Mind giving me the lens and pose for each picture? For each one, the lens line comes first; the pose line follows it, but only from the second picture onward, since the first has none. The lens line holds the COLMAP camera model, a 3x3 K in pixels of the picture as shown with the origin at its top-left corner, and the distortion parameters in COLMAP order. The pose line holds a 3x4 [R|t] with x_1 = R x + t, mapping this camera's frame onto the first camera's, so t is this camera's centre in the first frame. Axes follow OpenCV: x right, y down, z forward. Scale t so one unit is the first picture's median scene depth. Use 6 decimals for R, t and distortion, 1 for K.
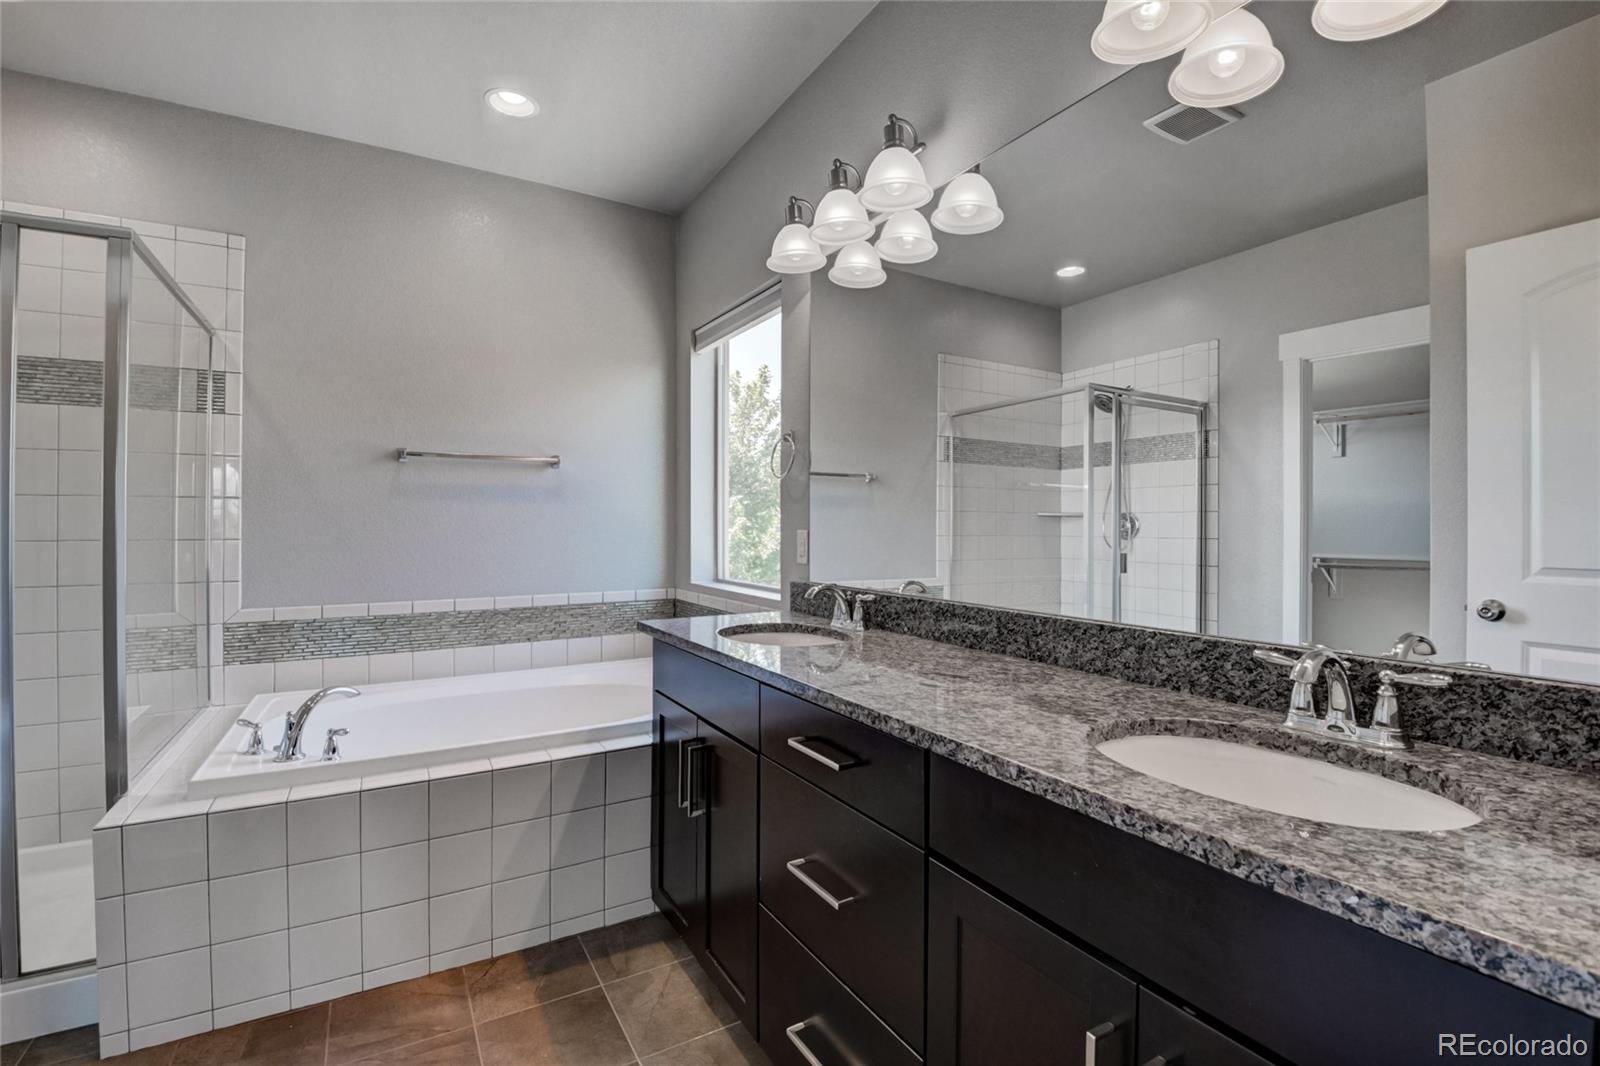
lens RADIAL K [[716.5, 0, 799.0], [0, 716.5, 525.0], [0, 0, 1]] dist [0.013918, -0.023973]
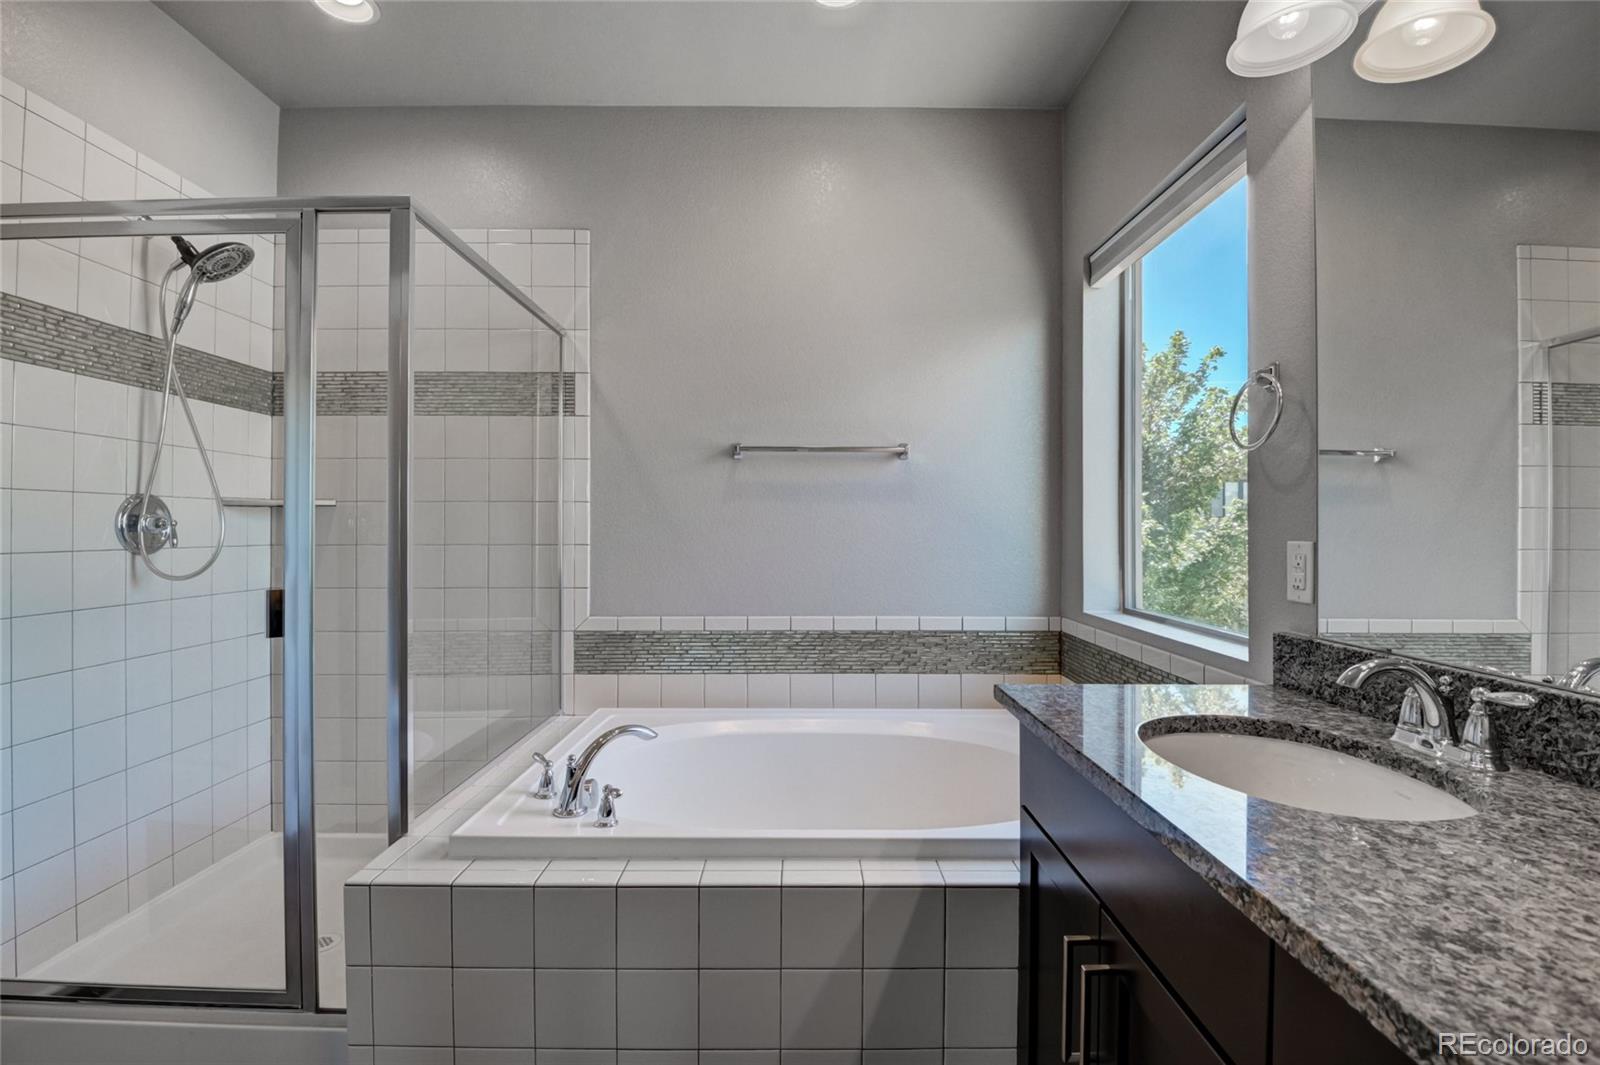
lens RADIAL K [[716.5, 0, 799.0], [0, 716.5, 524.5], [0, 0, 1]] dist [0.013918, -0.023973]
pose [[0.865083, -0.001940, -0.501625, -0.047868], [-0.001201, 0.999982, -0.005939, -0.001926], [0.501627, 0.005740, 0.865065, 0.306062]]
